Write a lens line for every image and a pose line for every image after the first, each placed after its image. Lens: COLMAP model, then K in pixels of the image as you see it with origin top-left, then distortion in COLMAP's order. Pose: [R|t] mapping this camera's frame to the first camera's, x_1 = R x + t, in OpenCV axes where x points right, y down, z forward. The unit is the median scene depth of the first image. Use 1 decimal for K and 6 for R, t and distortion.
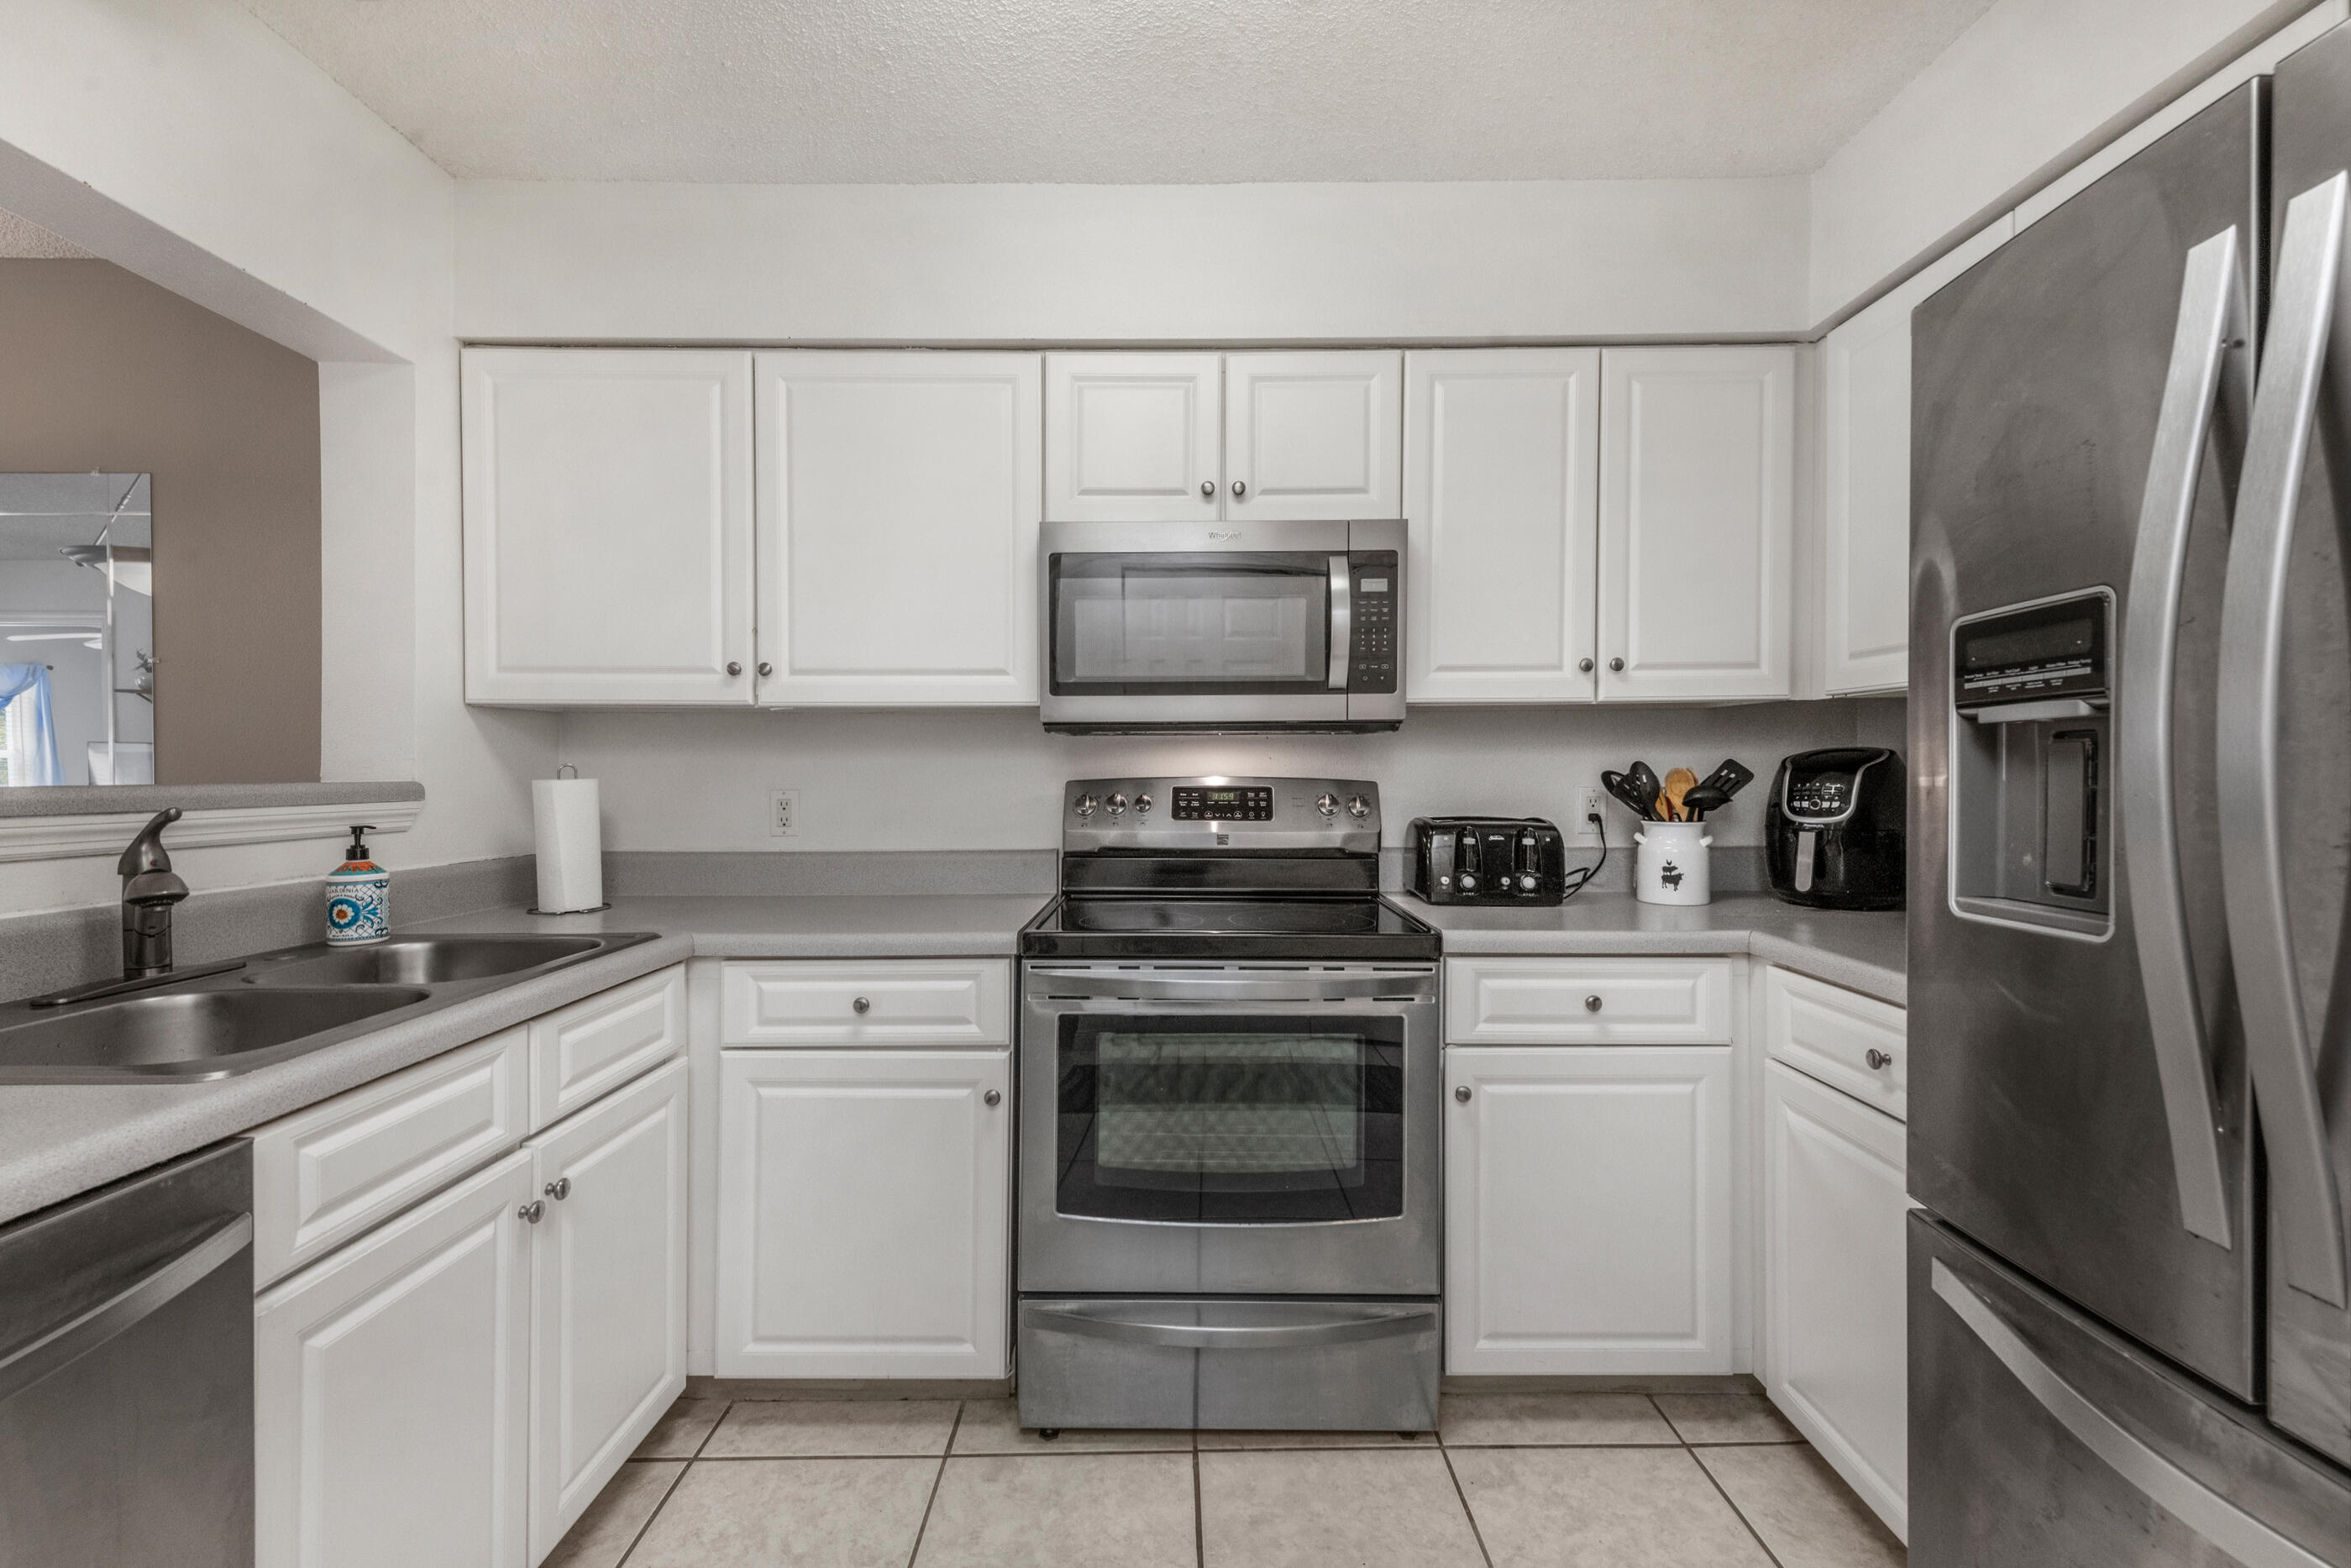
lens RADIAL K [[989.1, 0, 1135.2], [0, 989.1, 770.5], [0, 0, 1]] dist [0.010209, -0.000037]
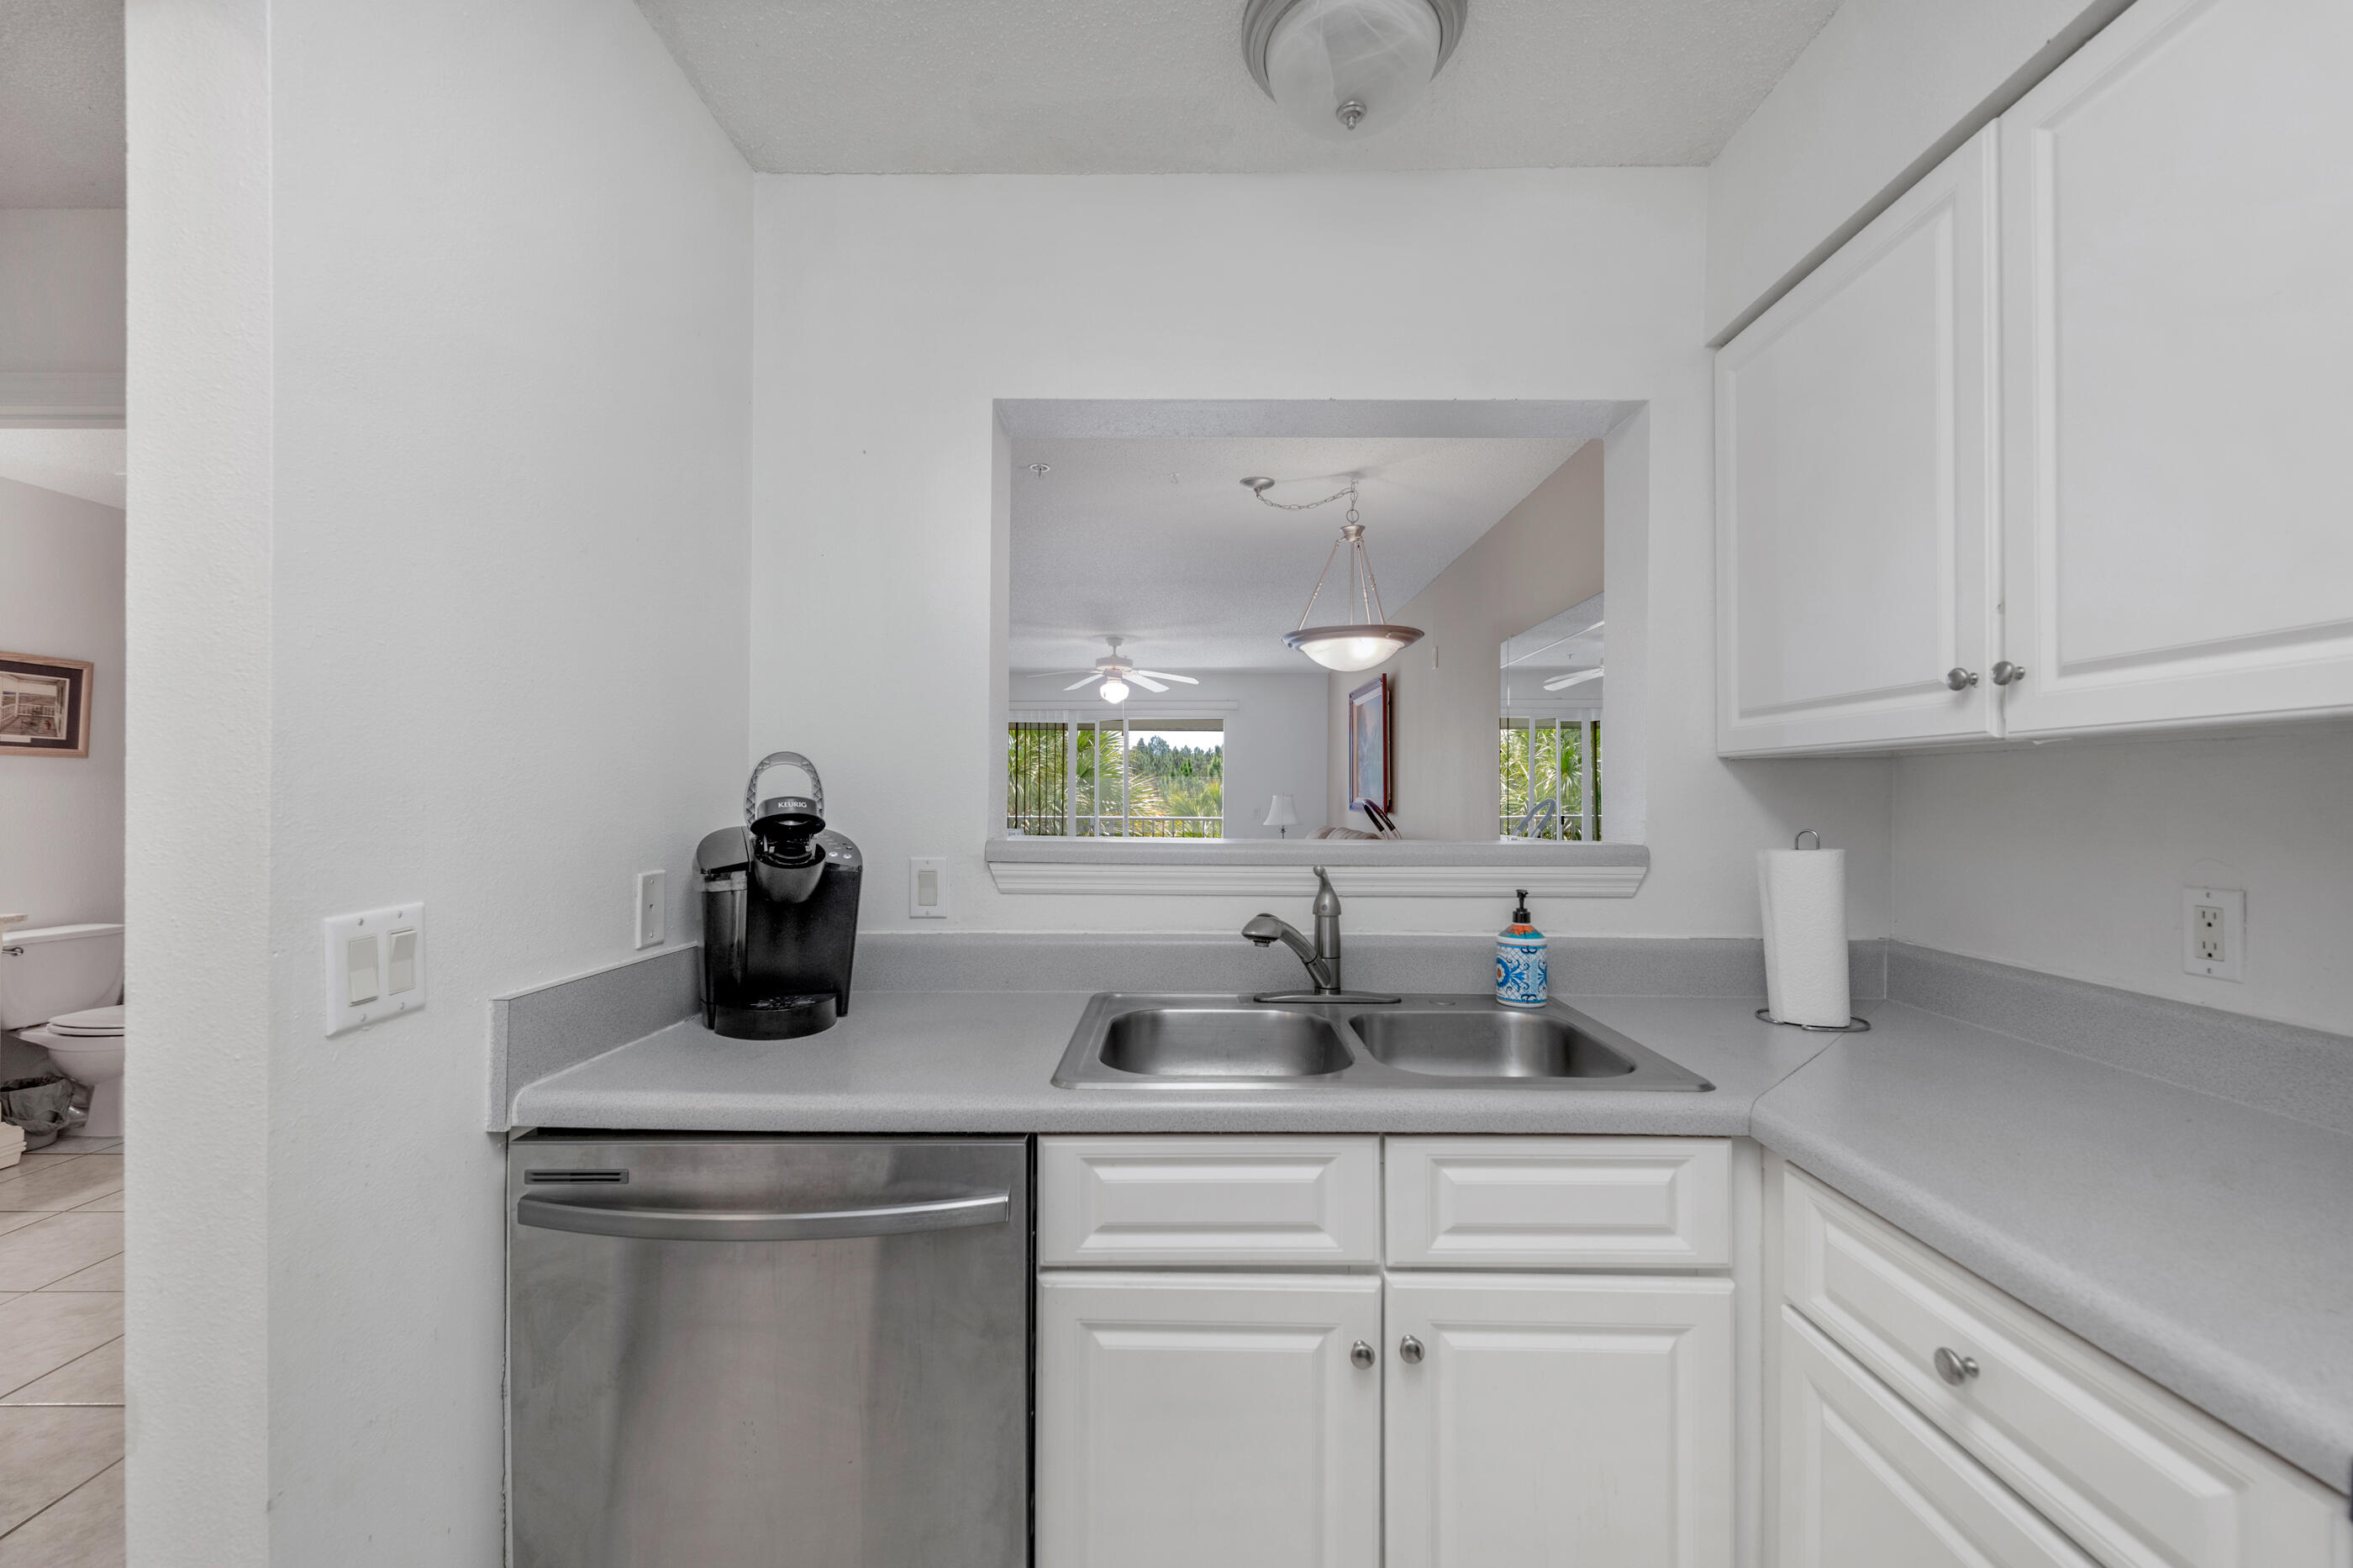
lens RADIAL K [[957.8, 0, 1259.7], [0, 957.8, 796.0], [0, 0, 1]] dist [0.008690, 0.000186]
pose [[0.039441, 0.000635, -0.999222, 0.155143], [-0.002849, 0.999996, 0.000523, -0.032473], [0.999218, 0.002826, 0.039443, 0.563032]]
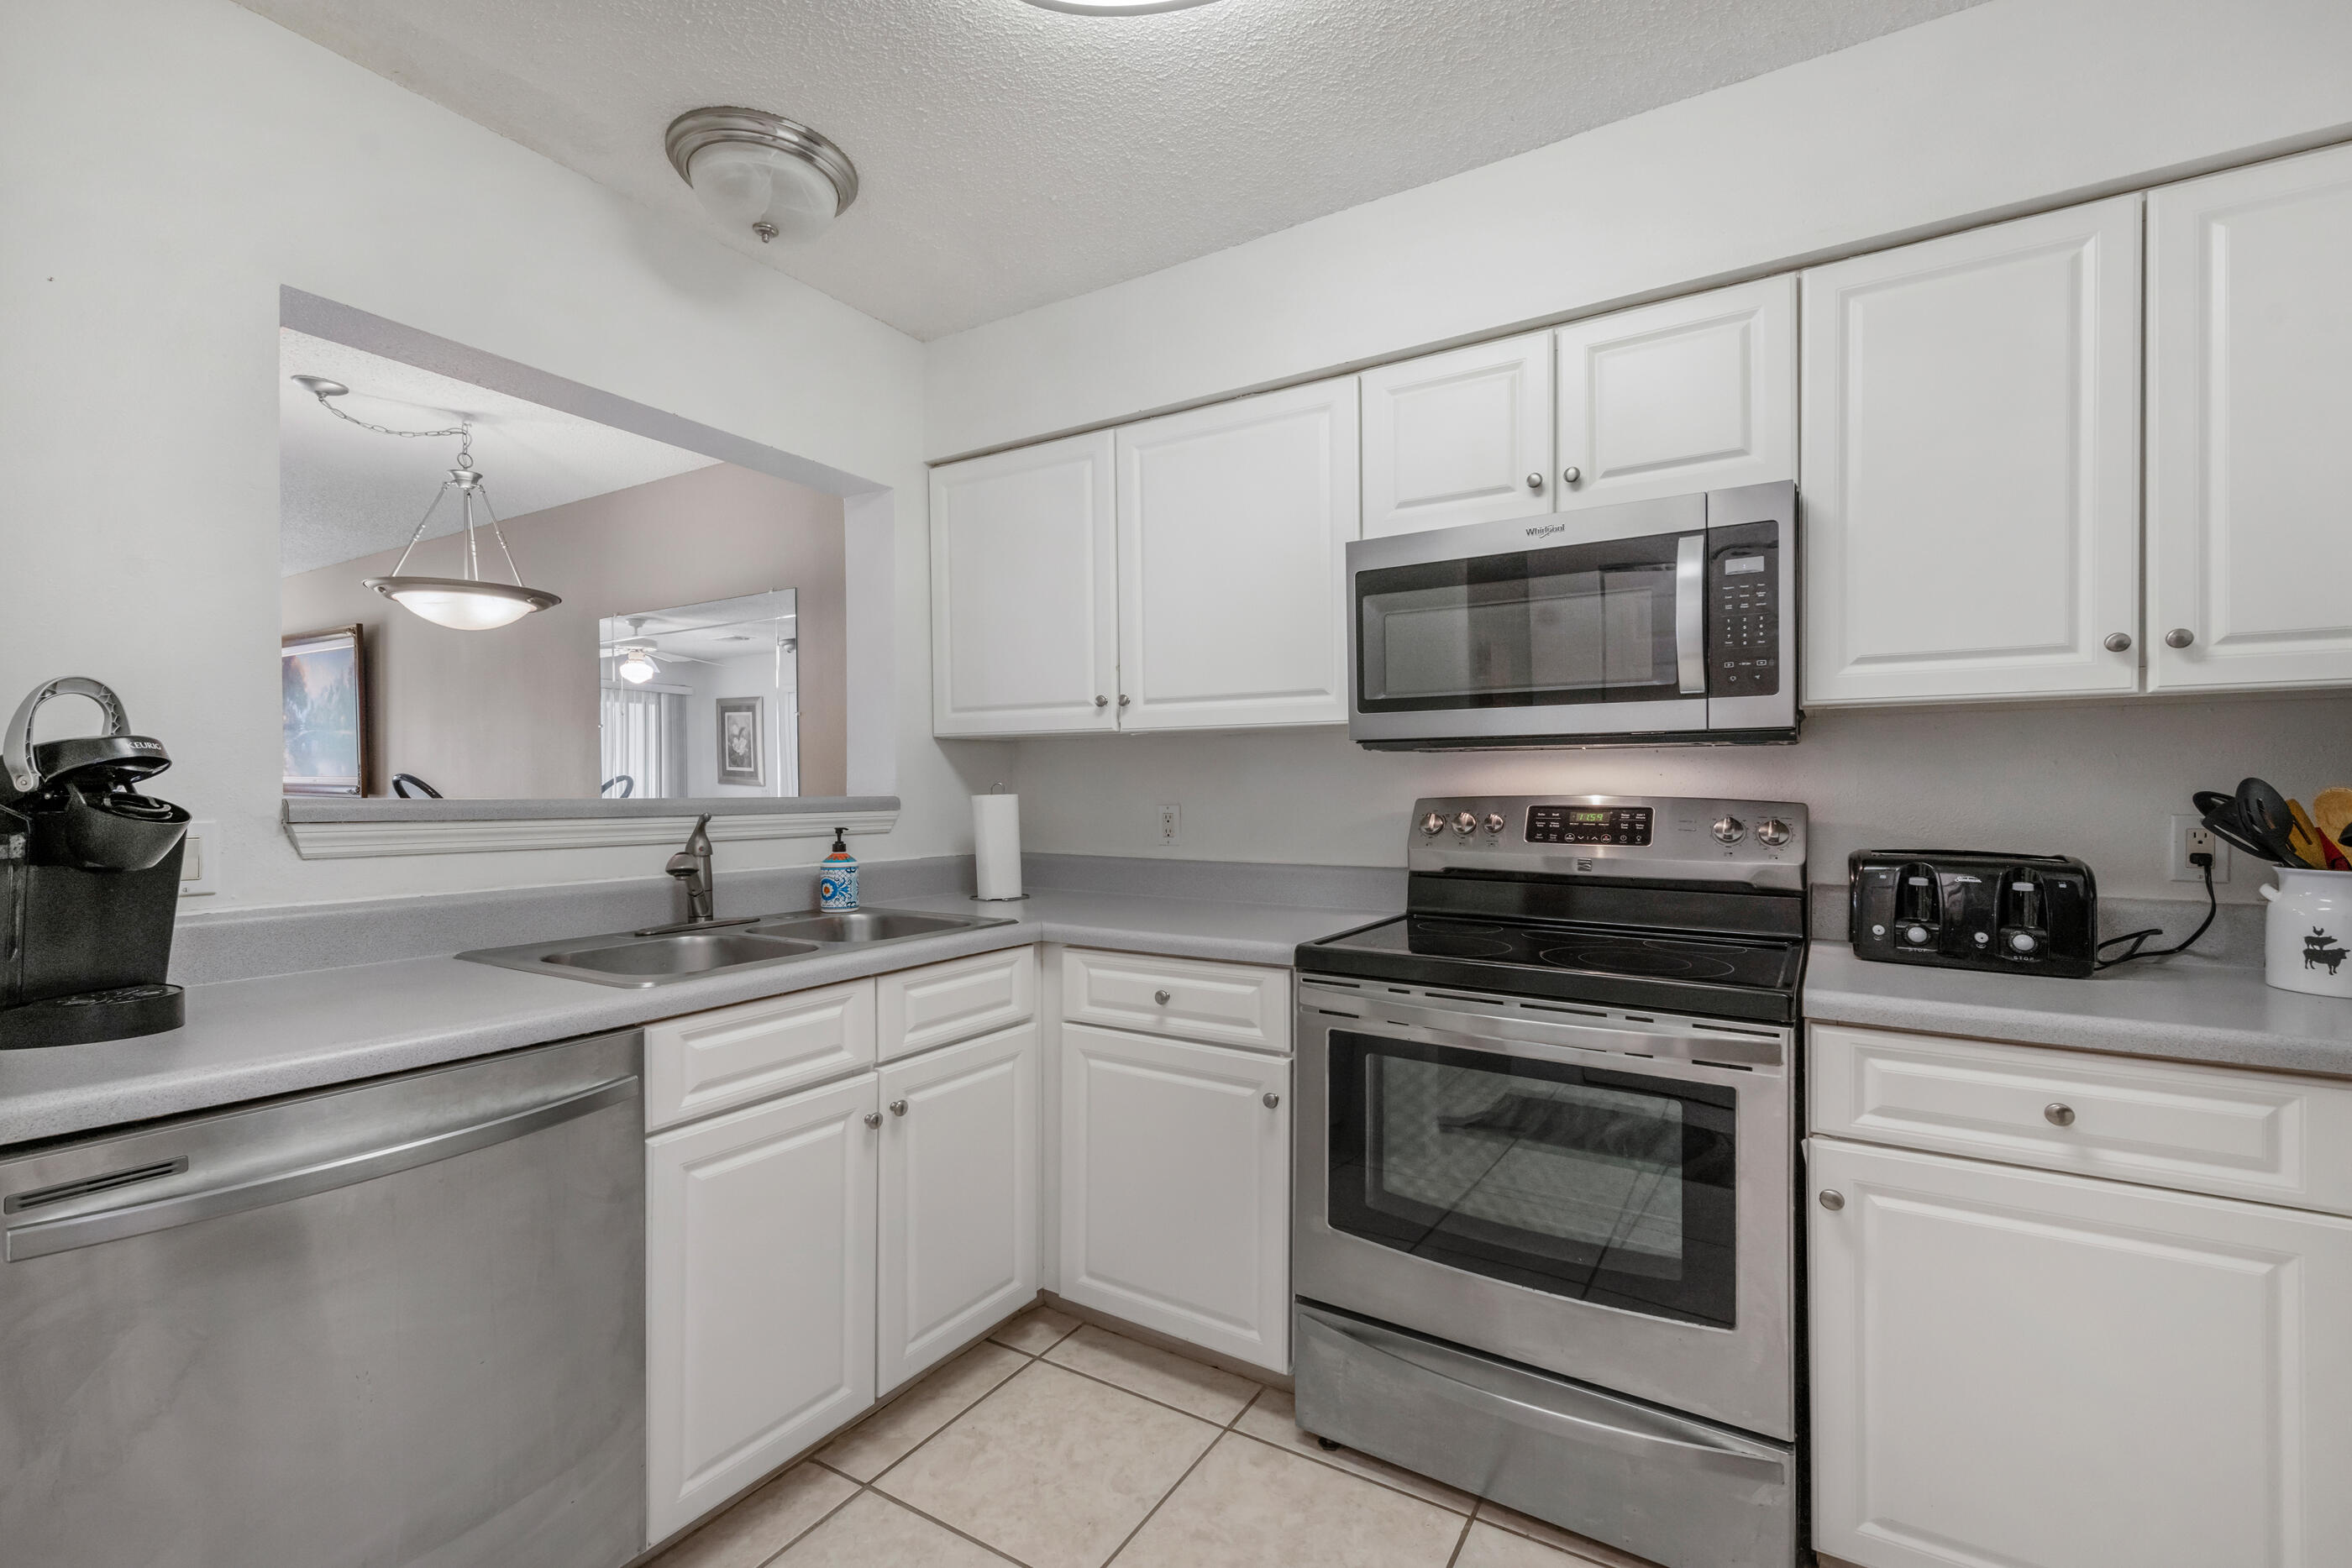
lens RADIAL K [[969.4, 0, 1176.0], [0, 969.4, 784.0], [0, 0, 1]] dist [0.023636, -0.006854]
pose [[0.858766, -0.000337, -0.512367, 0.263567], [-0.000806, 0.999998, -0.002009, -0.002475], [0.512367, 0.002138, 0.858764, 0.056644]]
